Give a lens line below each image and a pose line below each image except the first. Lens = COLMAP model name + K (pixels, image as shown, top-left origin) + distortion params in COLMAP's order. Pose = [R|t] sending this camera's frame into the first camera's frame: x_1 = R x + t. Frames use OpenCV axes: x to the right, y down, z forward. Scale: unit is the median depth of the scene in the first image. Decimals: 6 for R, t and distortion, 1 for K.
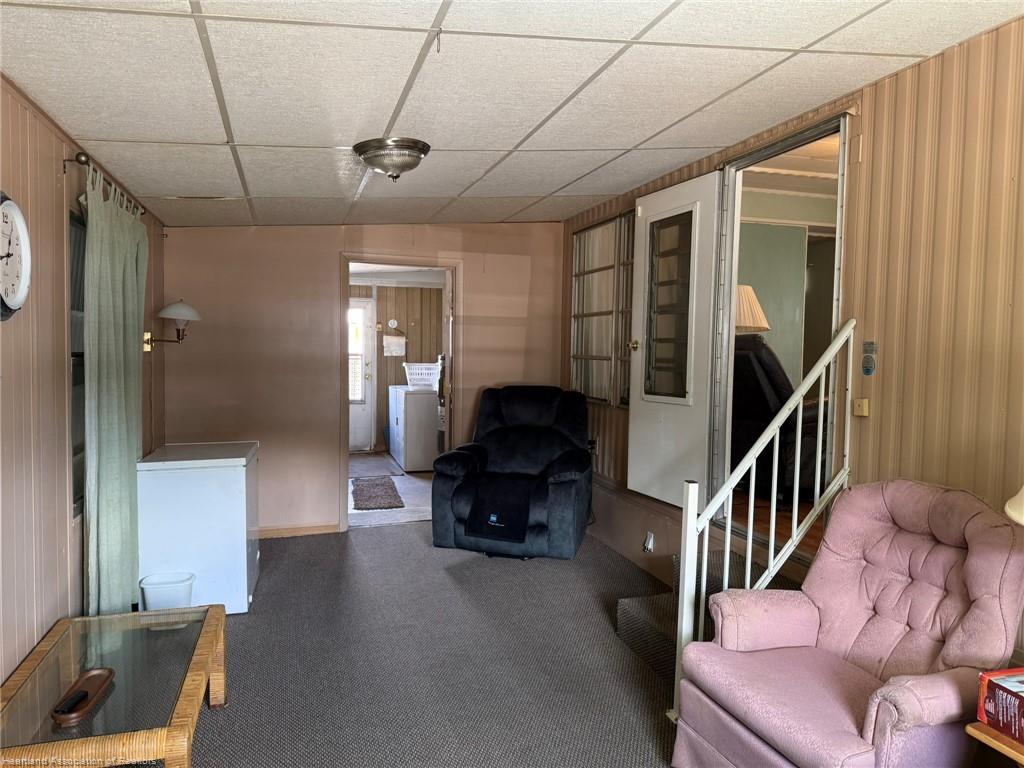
lens RADIAL K [[721.3, 0, 520.4], [0, 721.3, 384.3], [0, 0, 1]] dist [0.144871, -0.222043]
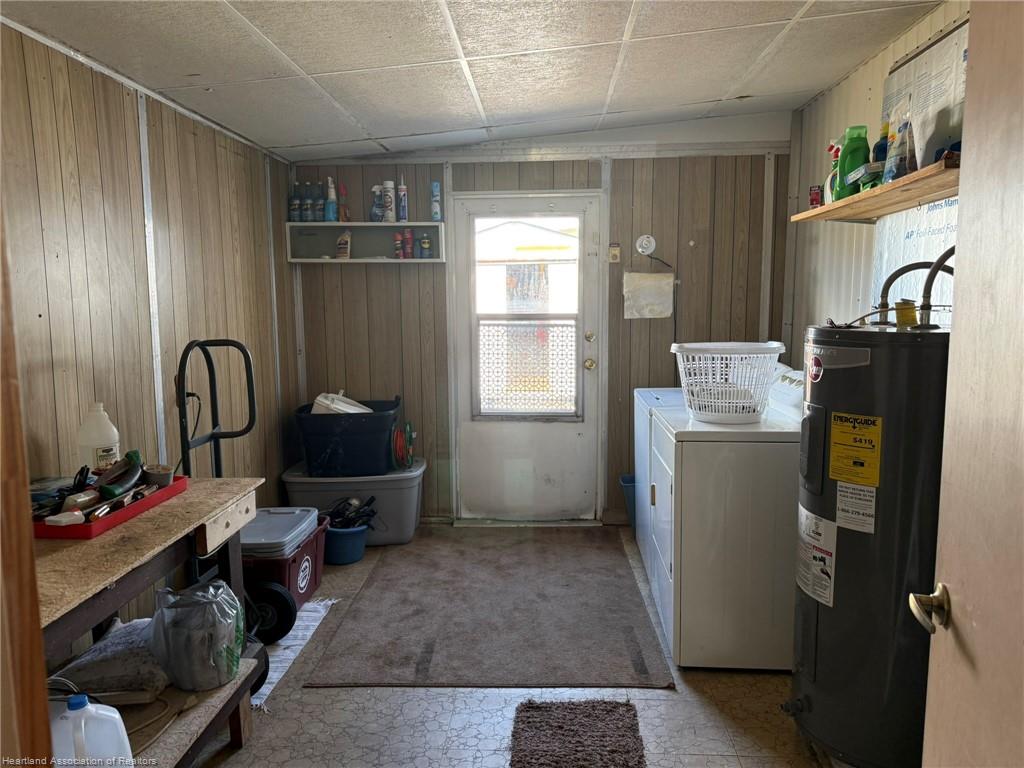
lens RADIAL K [[714.0, 0, 512.0], [0, 714.0, 384.0], [0, 0, 1]] dist [0.122539, -0.209718]
pose [[0.935591, 0.023003, -0.352336, -0.096205], [0.002543, 0.997411, 0.071870, -0.030755], [0.353076, -0.068137, 0.933110, 0.559744]]
